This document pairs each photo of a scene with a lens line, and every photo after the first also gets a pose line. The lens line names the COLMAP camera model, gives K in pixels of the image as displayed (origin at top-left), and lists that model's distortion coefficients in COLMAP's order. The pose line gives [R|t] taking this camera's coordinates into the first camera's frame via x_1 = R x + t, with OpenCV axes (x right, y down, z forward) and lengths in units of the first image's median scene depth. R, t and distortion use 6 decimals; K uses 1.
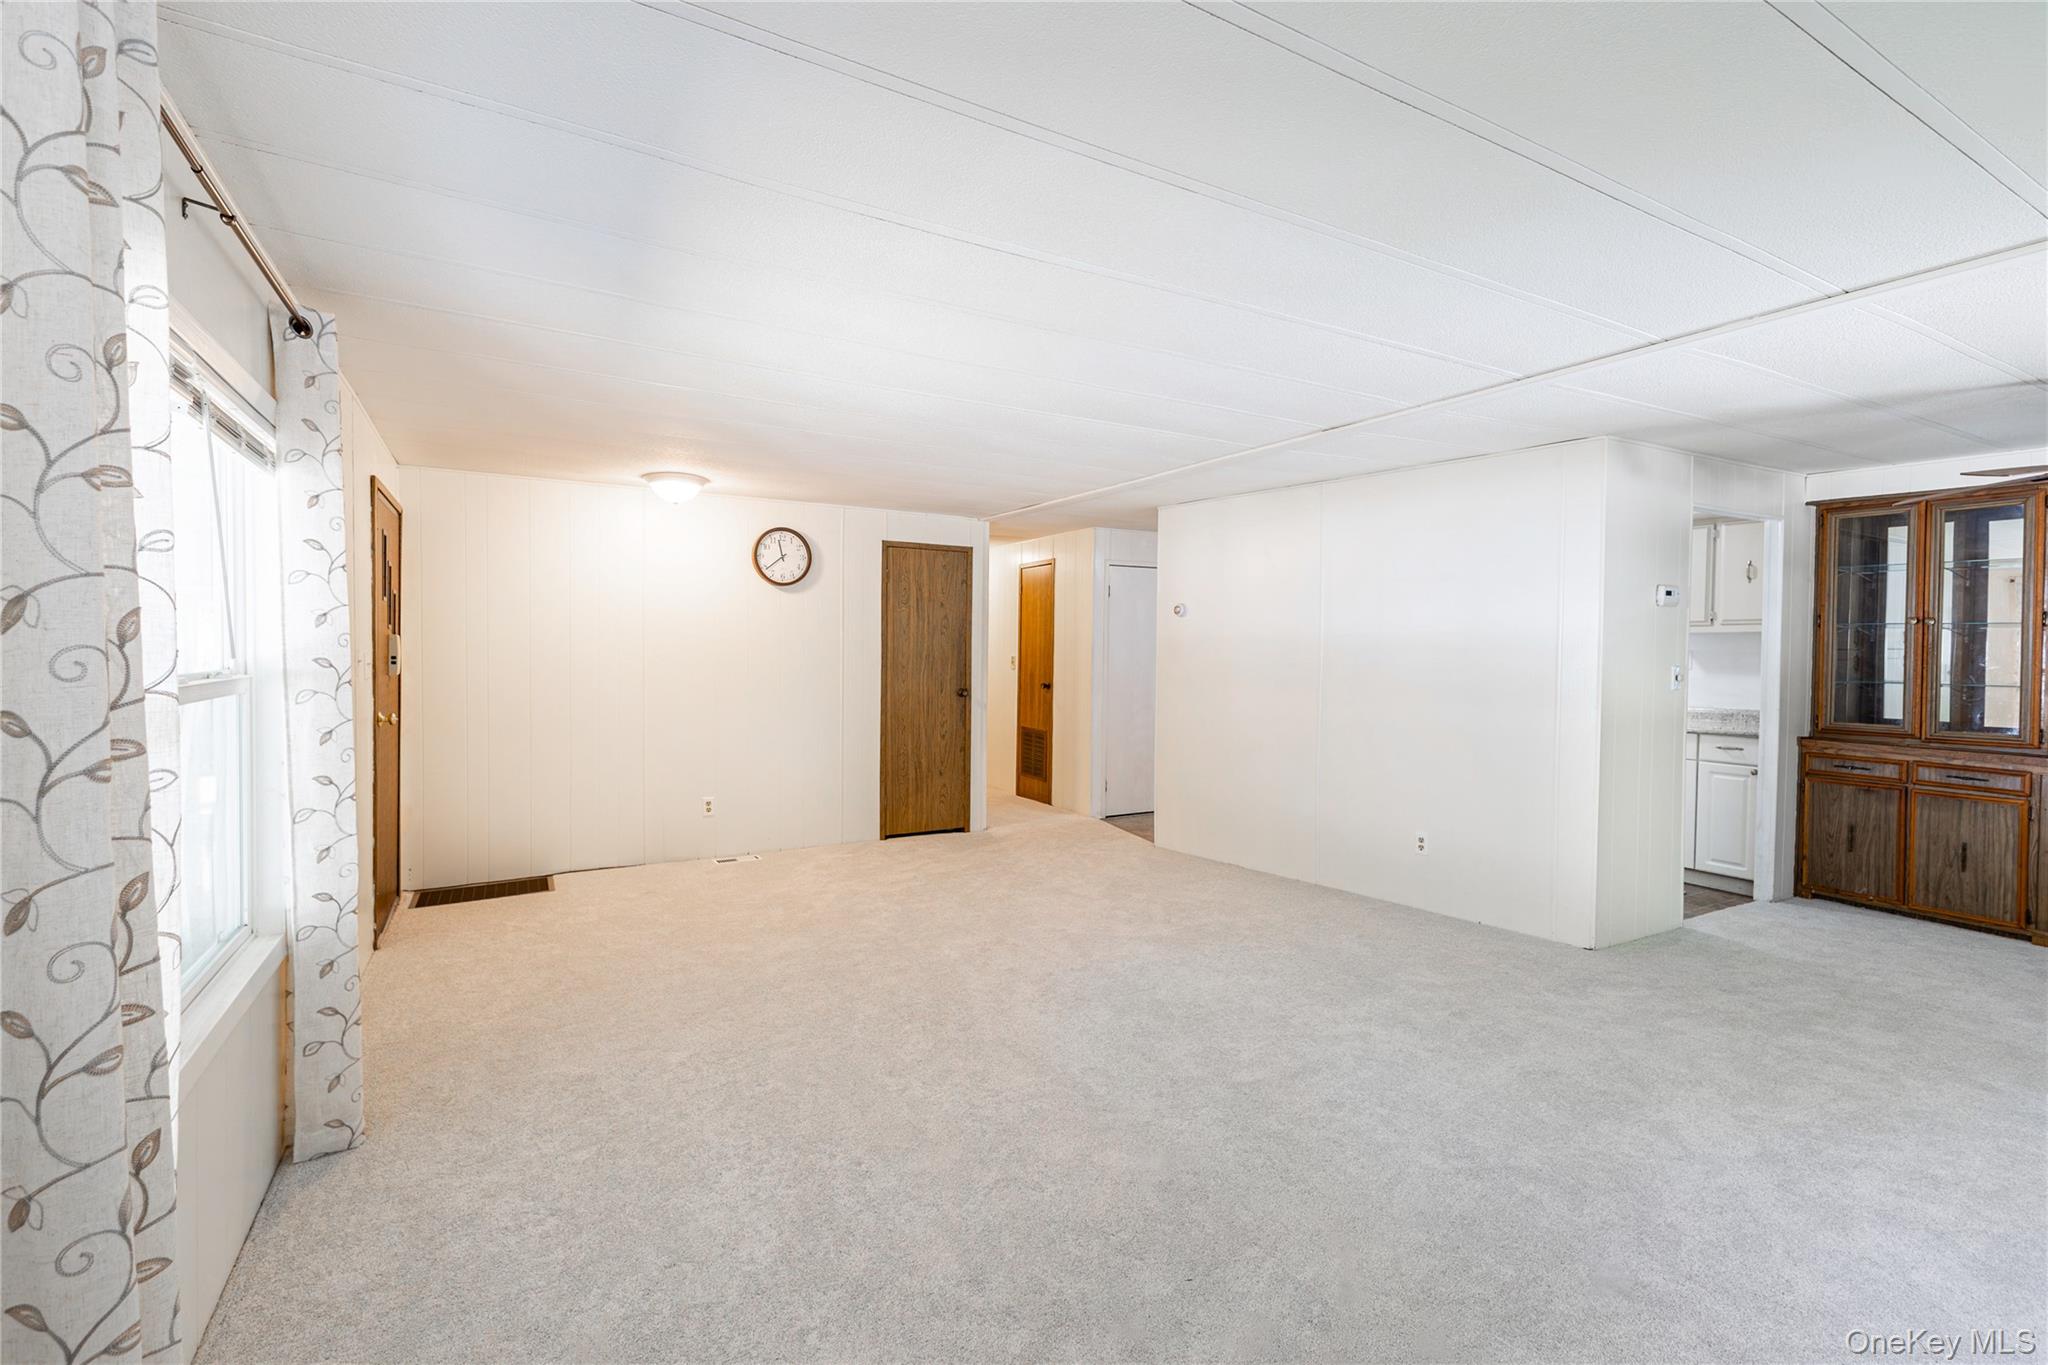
lens RADIAL K [[904.8, 0, 1026.3], [0, 904.8, 667.3], [0, 0, 1]] dist [0.010513, 0.000192]
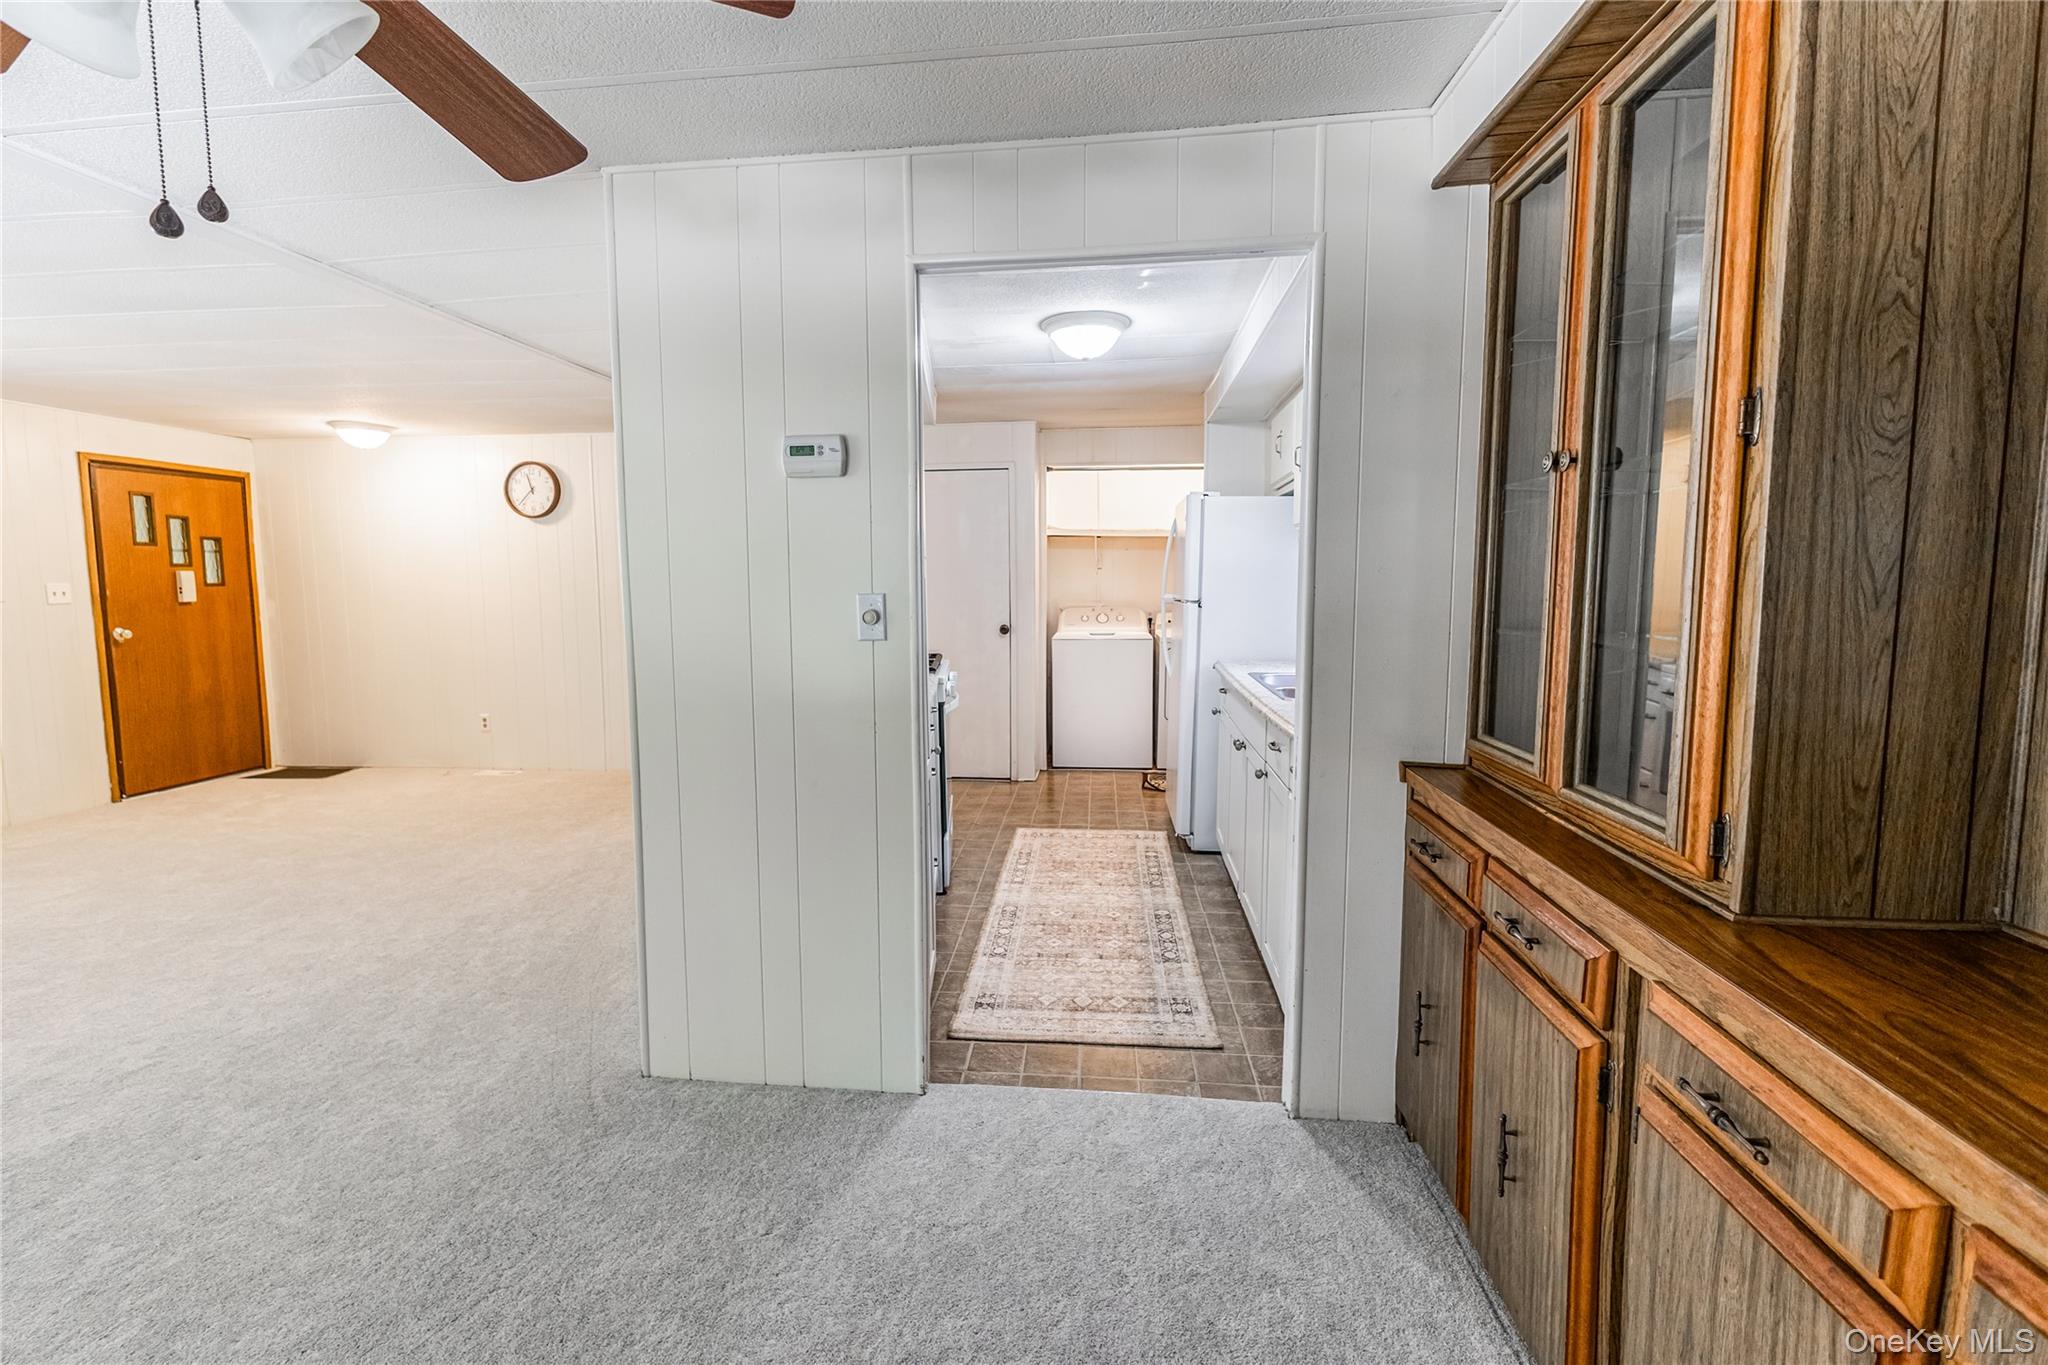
lens RADIAL K [[920.5, 0, 1017.0], [0, 920.5, 666.3], [0, 0, 1]] dist [0.011506, -0.001298]
pose [[0.807044, 0.042807, -0.588937, 0.799806], [-0.000373, 0.997406, 0.071986, 0.003306], [0.590491, -0.057876, 0.804966, 0.459622]]
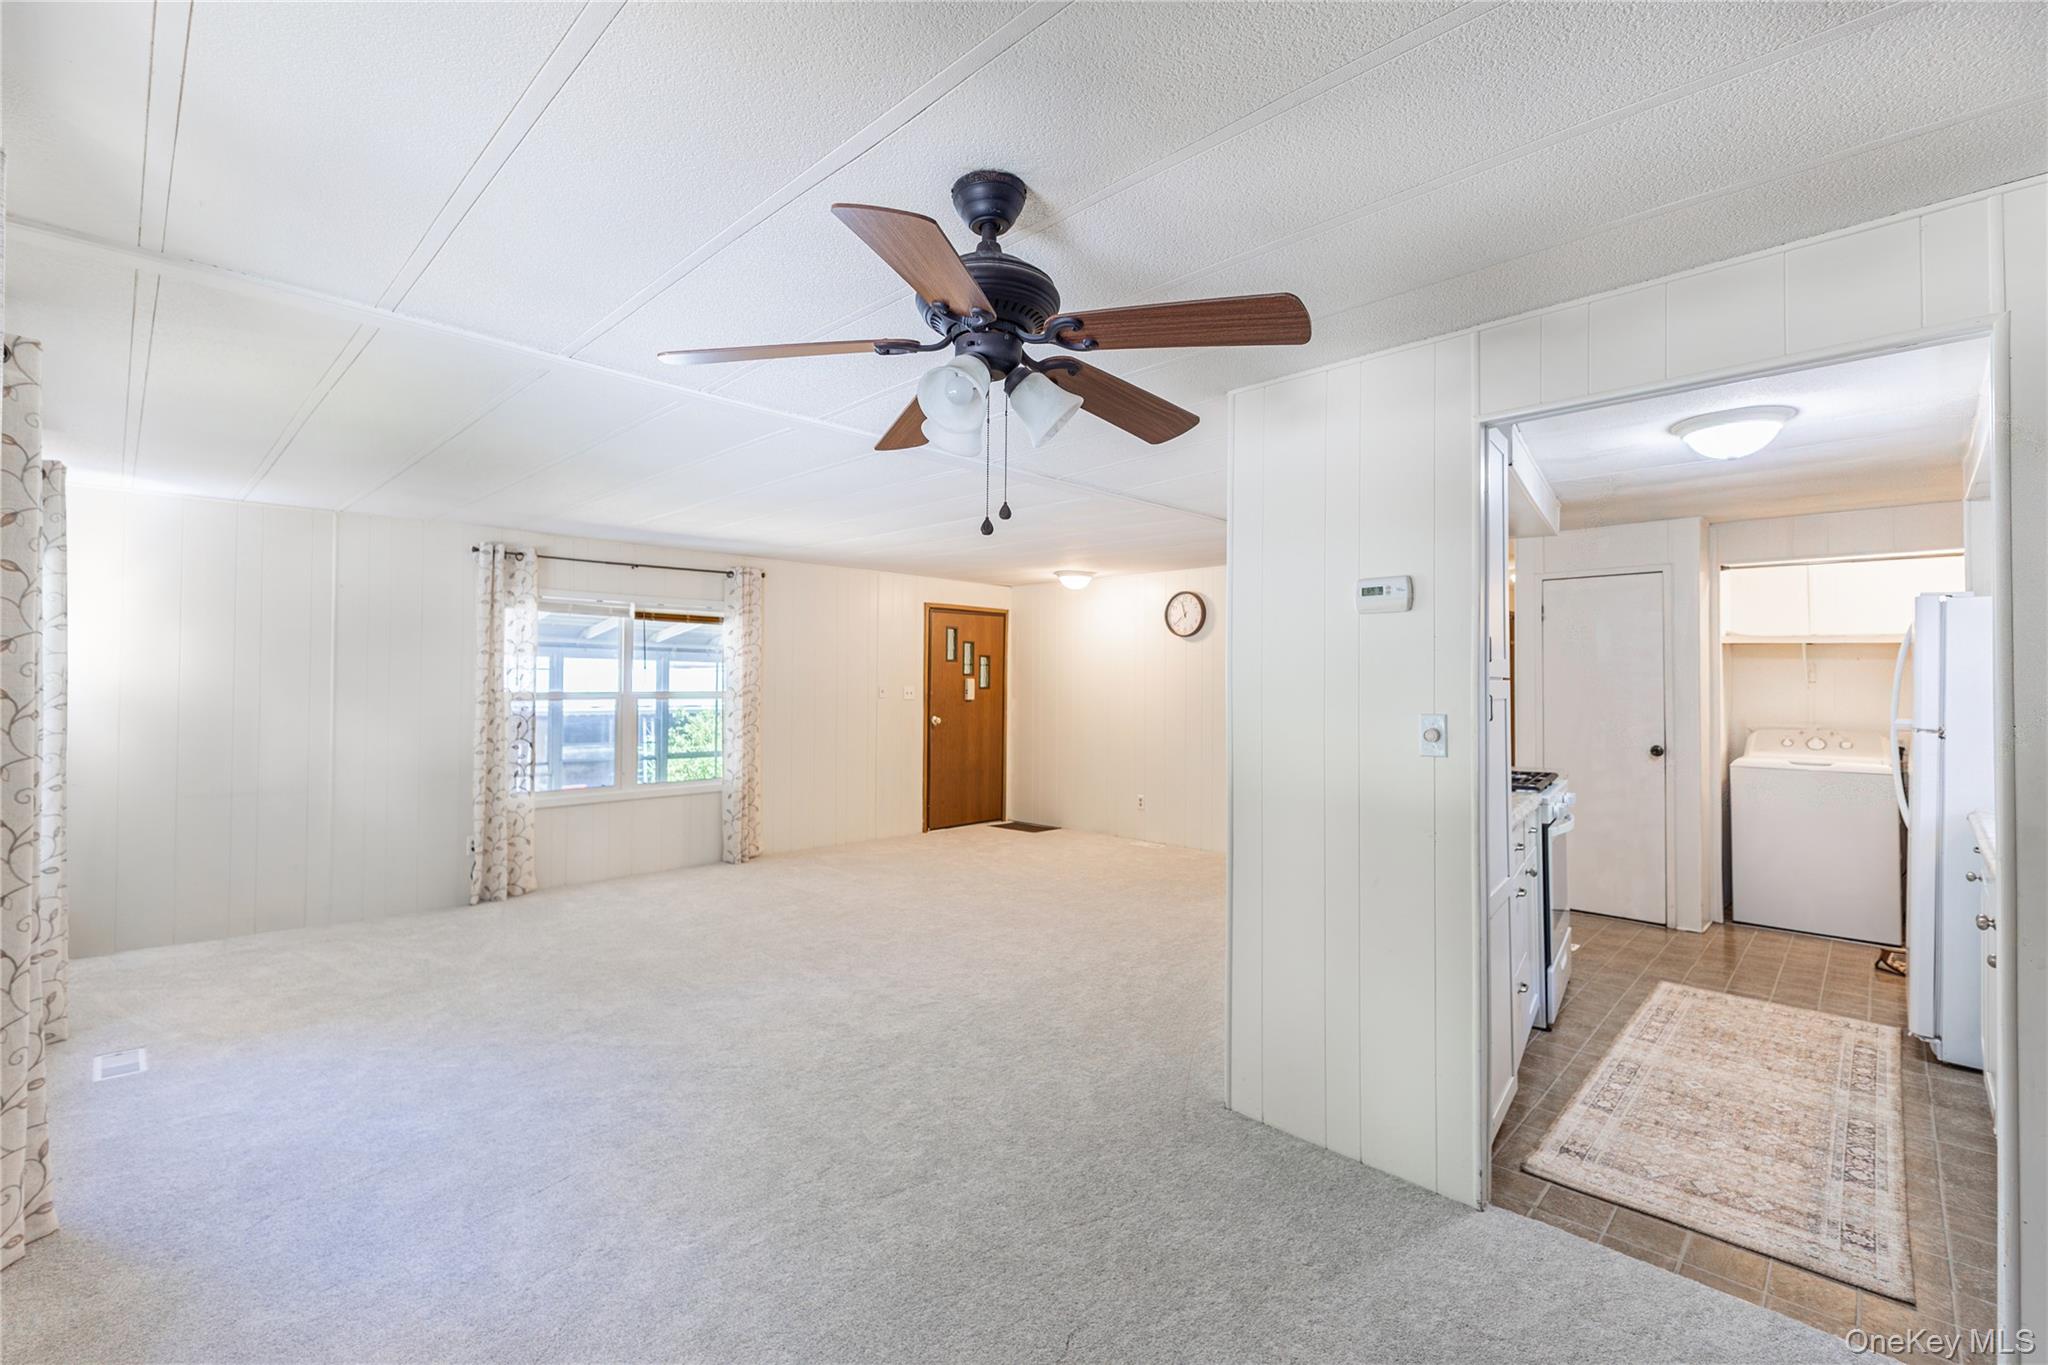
lens RADIAL K [[904.8, 0, 1026.3], [0, 904.8, 667.3], [0, 0, 1]] dist [0.010513, 0.000192]
pose [[0.272974, -0.021792, -0.961775, 0.877792], [-0.024581, 0.999259, -0.029618, -0.004271], [0.961707, 0.031726, 0.272236, 0.438359]]
